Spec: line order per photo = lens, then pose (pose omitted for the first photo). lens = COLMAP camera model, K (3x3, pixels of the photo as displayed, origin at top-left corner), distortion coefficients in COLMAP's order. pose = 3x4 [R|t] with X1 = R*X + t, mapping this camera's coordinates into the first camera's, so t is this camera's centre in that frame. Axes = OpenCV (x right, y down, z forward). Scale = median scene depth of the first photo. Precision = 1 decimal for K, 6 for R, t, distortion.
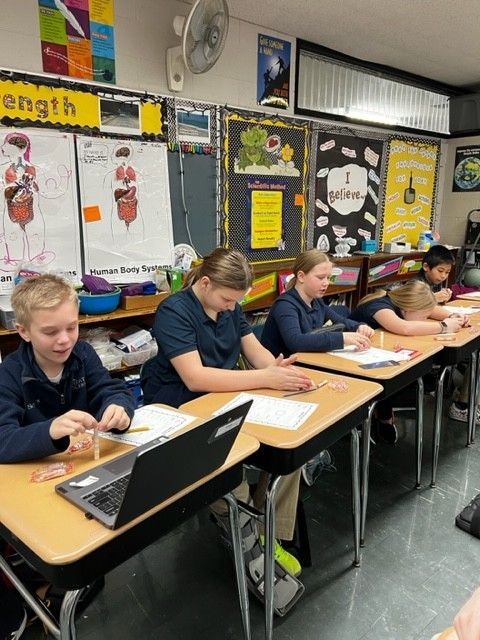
lens RADIAL K [[484.5, 0, 242.5], [0, 484.5, 322.9], [0, 0, 1]] dist [0.031443, -0.035757]
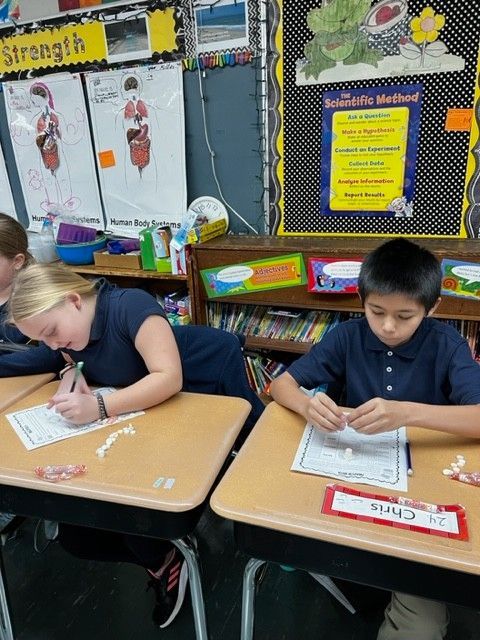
lens RADIAL K [[484.5, 0, 236.2], [0, 484.5, 323.7], [0, 0, 1]] dist [0.031443, -0.035757]
pose [[0.450871, 0.278759, -0.847944, 0.566613], [-0.169724, 0.959425, 0.225162, -0.142452], [0.876304, 0.042397, 0.479889, 0.642001]]
